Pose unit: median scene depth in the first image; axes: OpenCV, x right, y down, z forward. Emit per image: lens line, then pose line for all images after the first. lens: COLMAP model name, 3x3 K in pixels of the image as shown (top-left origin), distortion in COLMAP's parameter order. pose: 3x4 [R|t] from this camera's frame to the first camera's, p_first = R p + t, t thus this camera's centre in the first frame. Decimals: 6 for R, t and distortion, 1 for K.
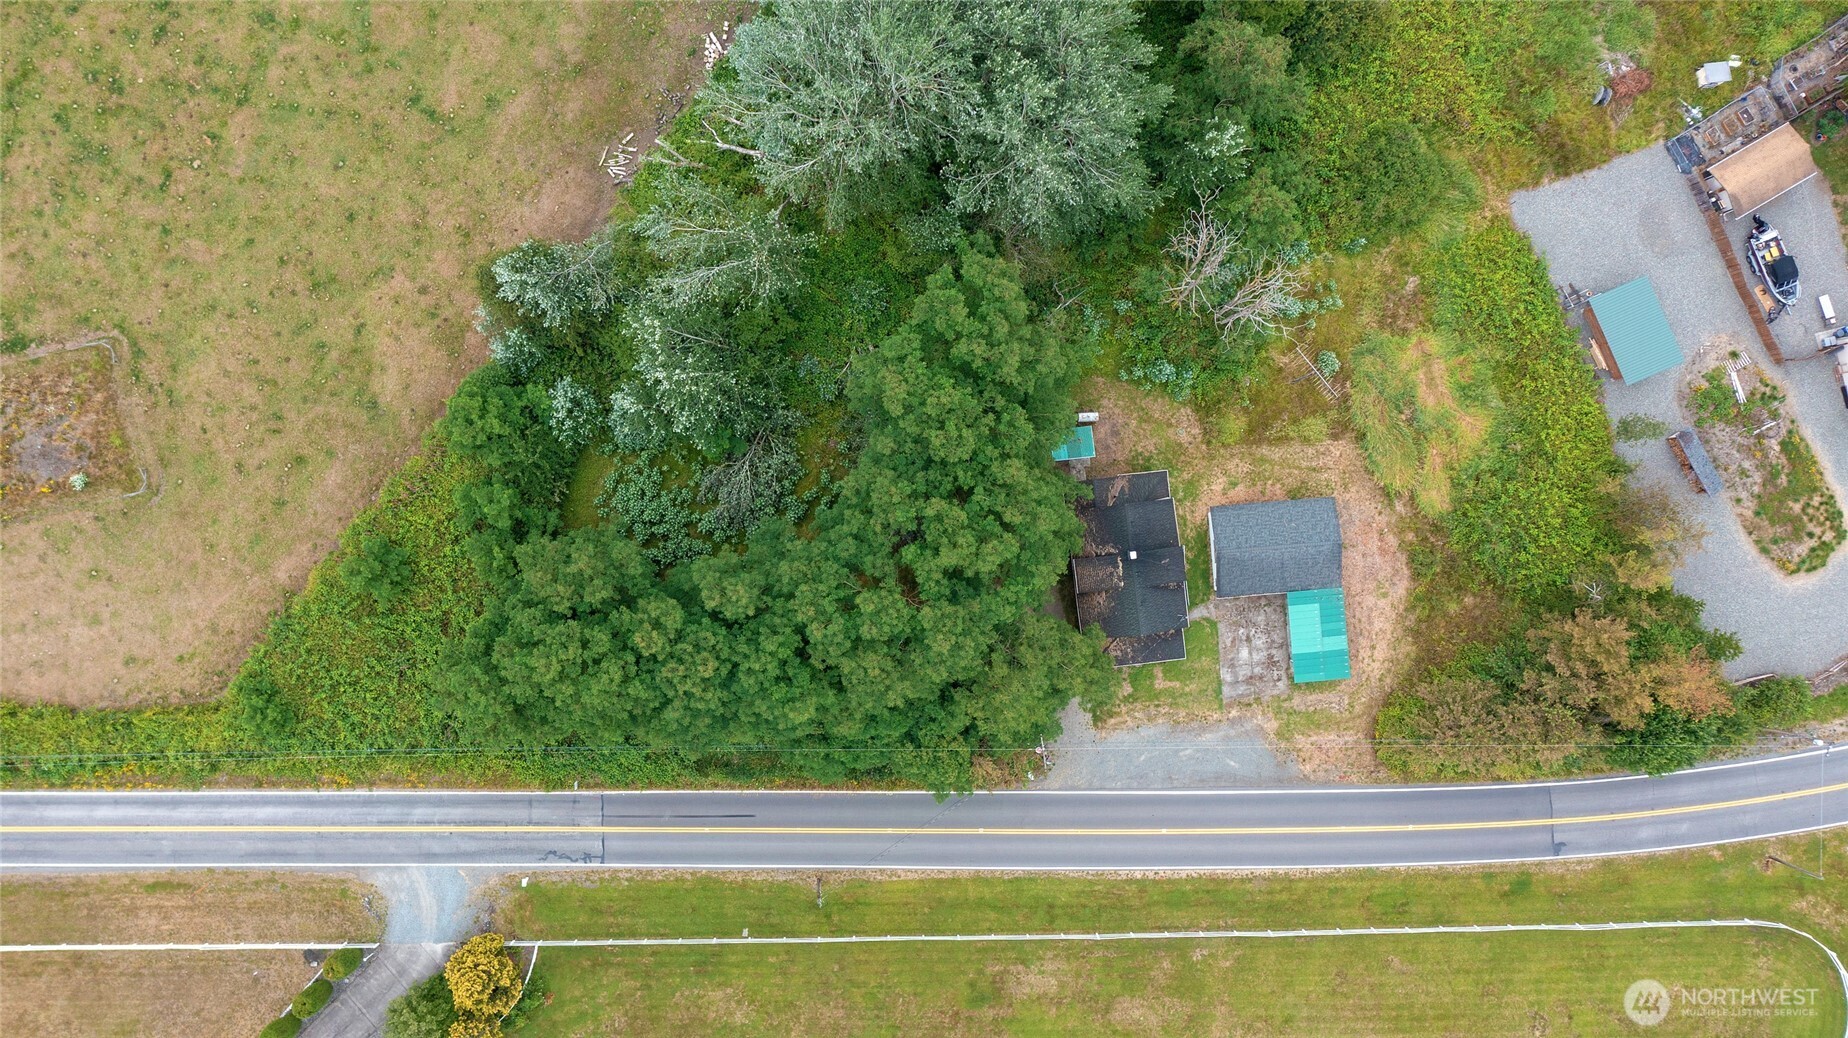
lens RADIAL K [[1465.6, 0, 927.9], [0, 1465.6, 522.0], [0, 0, 1]] dist [-0.007657, 0.008243]
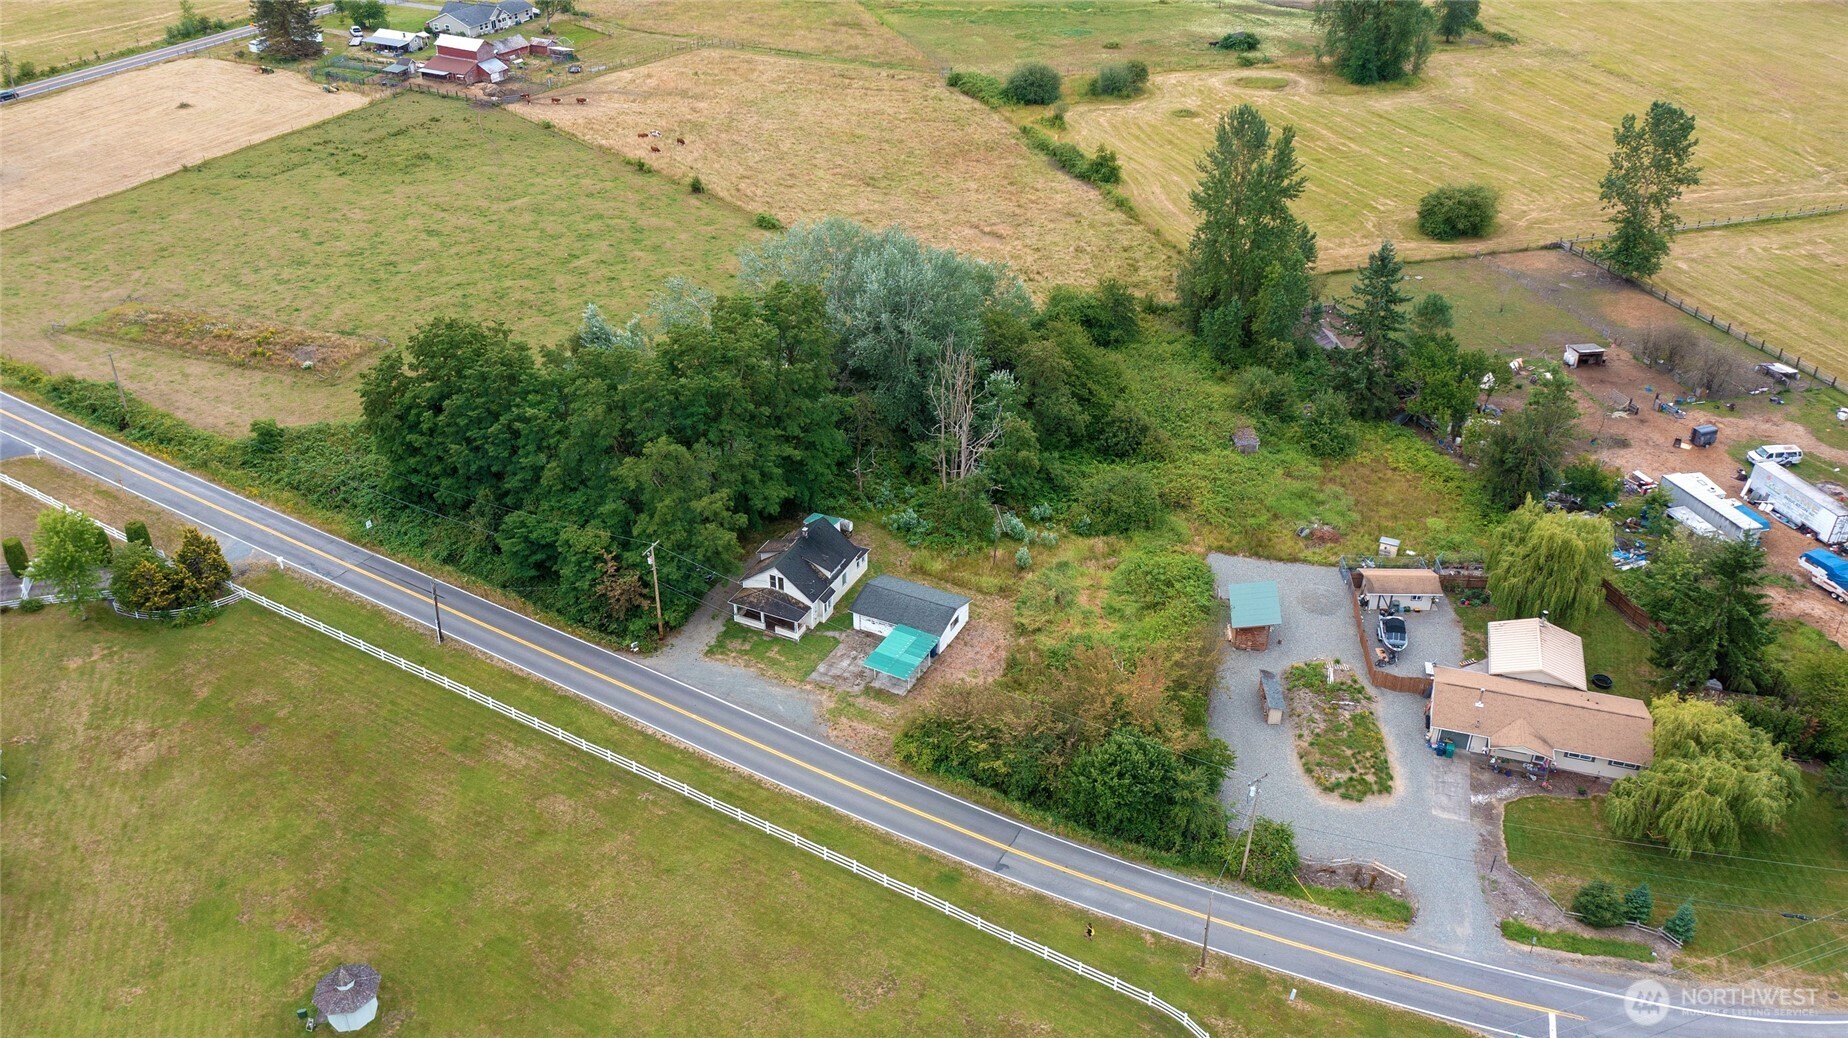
lens RADIAL K [[1465.6, 0, 922.5], [0, 1465.6, 516.8], [0, 0, 1]] dist [-0.007657, 0.008243]
pose [[0.853221, 0.266944, -0.448057, 0.764848], [-0.521527, 0.444627, -0.728228, 0.860708], [0.004822, 0.855014, 0.518583, 0.295481]]
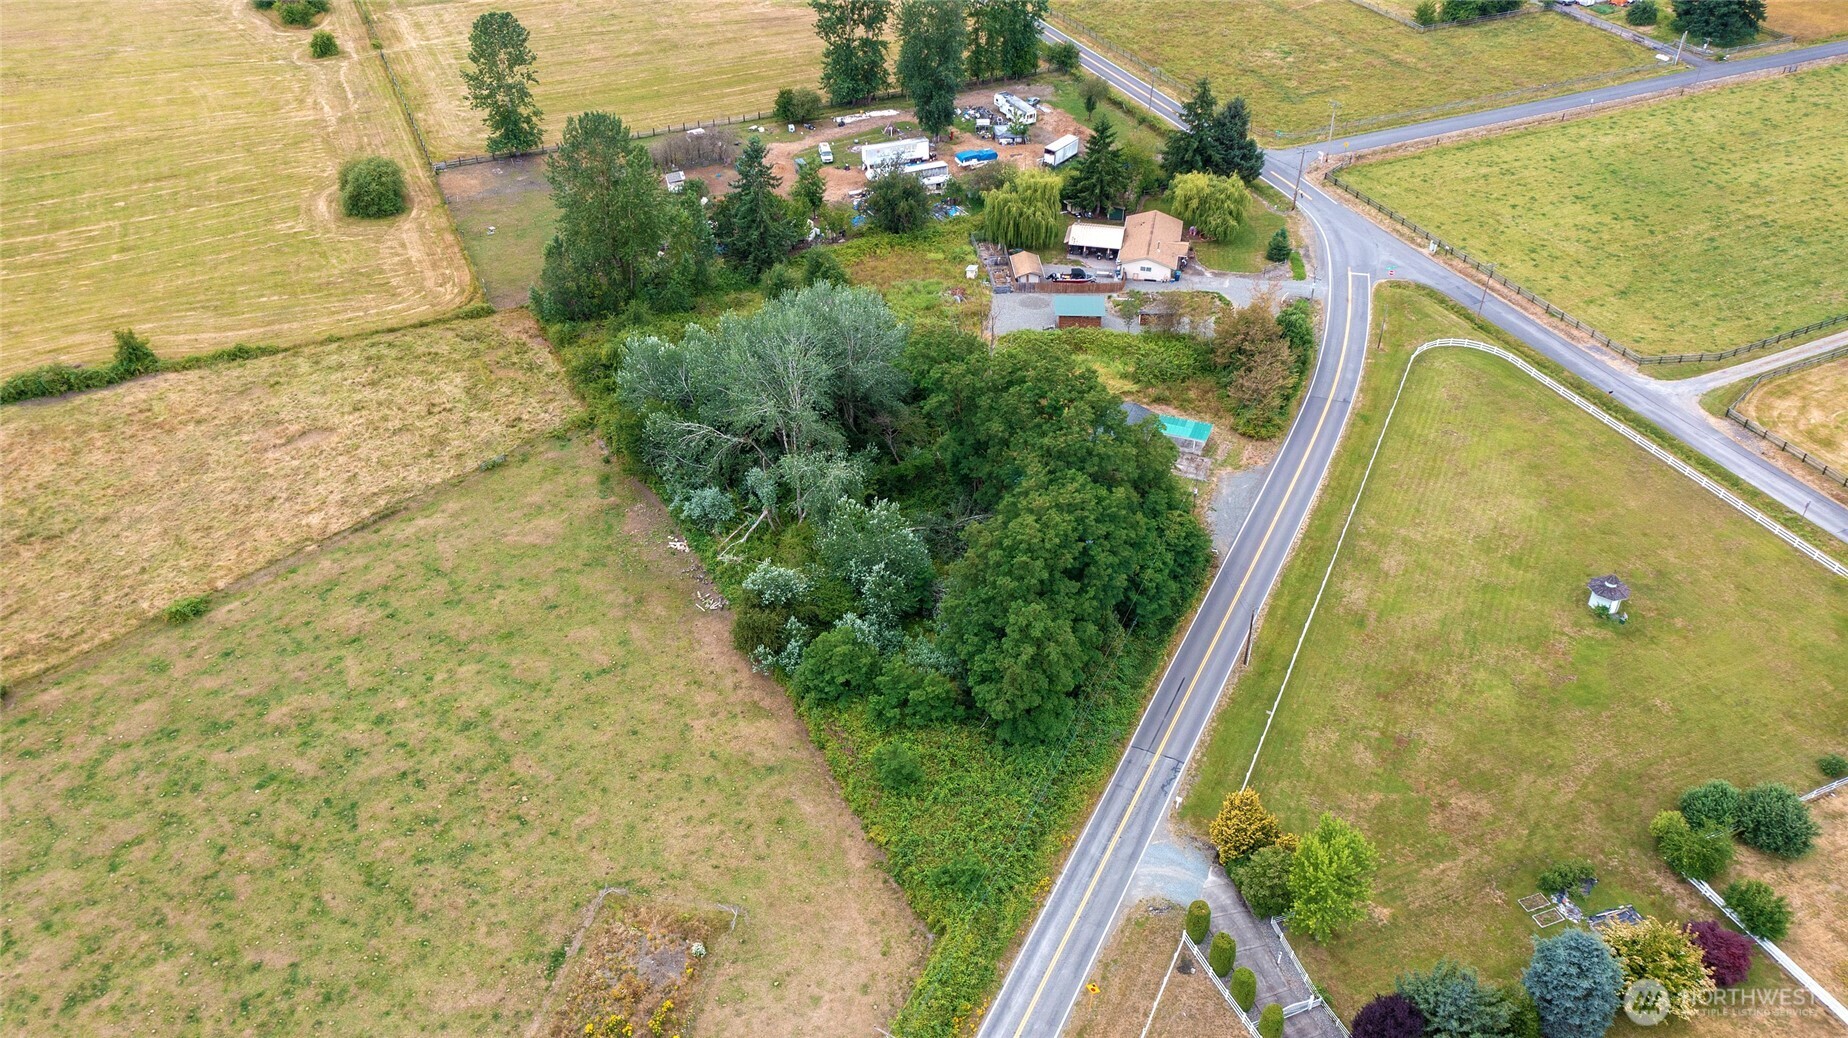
lens RADIAL K [[1465.6, 0, 931.6], [0, 1465.6, 513.6], [0, 0, 1]] dist [-0.007657, 0.008243]
pose [[0.431163, -0.534516, 0.726905, -1.101107], [0.902247, 0.261722, -0.342713, 0.408640], [-0.007062, 0.803613, 0.595110, 0.088297]]
